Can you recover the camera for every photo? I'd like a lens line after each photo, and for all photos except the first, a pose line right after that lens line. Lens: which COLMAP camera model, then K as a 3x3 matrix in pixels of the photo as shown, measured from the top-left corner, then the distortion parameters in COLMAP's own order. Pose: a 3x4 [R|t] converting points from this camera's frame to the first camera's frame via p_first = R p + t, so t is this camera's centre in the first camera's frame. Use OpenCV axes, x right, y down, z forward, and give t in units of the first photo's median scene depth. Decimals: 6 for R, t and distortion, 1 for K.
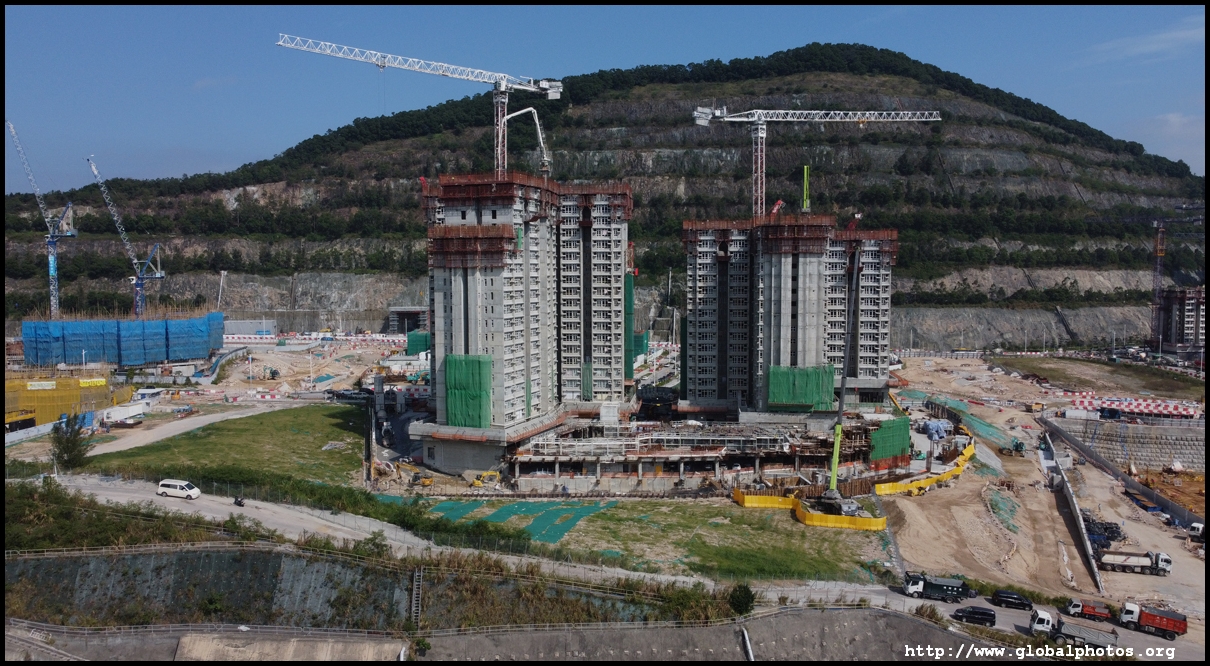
lens RADIAL K [[922.1, 0, 605.0], [0, 922.1, 333.0], [0, 0, 1]] dist [0.000376, -0.004056]
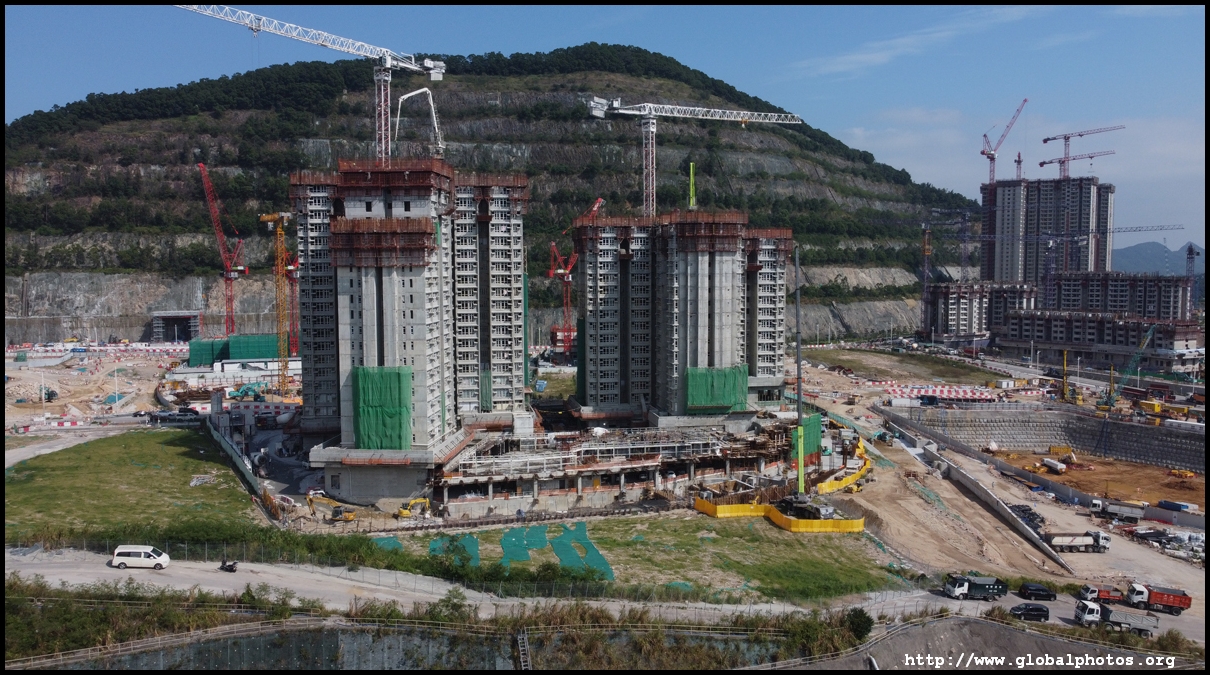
lens RADIAL K [[930.1, 0, 606.6], [0, 930.1, 329.3], [0, 0, 1]] dist [0.004749, -0.007787]
pose [[0.958633, -0.020592, 0.283898, -0.164818], [0.021308, 0.999773, 0.000568, -0.006381], [-0.283845, 0.005505, 0.958854, 0.079818]]
